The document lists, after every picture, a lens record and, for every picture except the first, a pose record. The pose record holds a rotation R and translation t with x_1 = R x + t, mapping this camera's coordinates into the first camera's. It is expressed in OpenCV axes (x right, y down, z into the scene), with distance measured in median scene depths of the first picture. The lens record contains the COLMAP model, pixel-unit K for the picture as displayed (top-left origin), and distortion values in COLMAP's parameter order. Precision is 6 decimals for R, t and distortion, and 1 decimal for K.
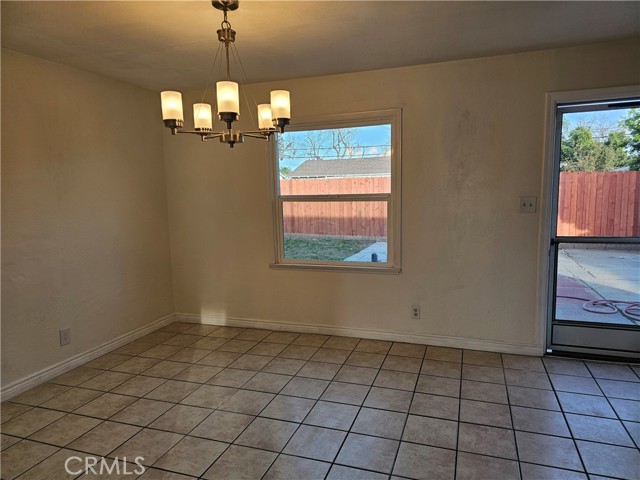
lens RADIAL K [[428.0, 0, 320.4], [0, 428.0, 240.6], [0, 0, 1]] dist [0.059663, -0.045854]
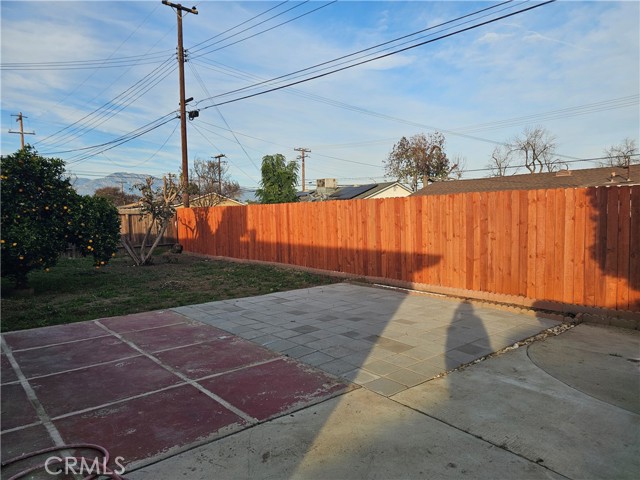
lens RADIAL K [[428.0, 0, 326.7], [0, 428.0, 235.2], [0, 0, 1]] dist [0.059663, -0.045854]
pose [[0.872867, 0.033576, -0.486801, 0.442088], [-0.068308, 0.996214, -0.053768, -0.032886], [0.483153, 0.080185, 0.871856, 0.282041]]
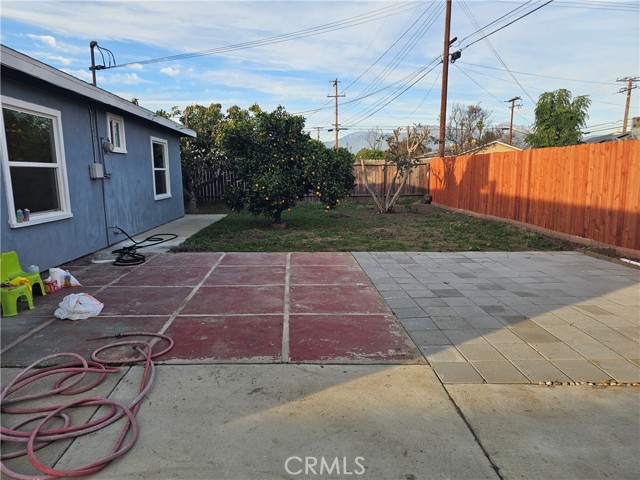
lens RADIAL K [[428.0, 0, 313.7], [0, 428.0, 241.6], [0, 0, 1]] dist [0.059663, -0.045854]
pose [[0.364212, 0.172014, -0.915293, 0.513338], [-0.119048, 0.983332, 0.137429, -0.043546], [0.923676, 0.058910, 0.378619, 0.392965]]
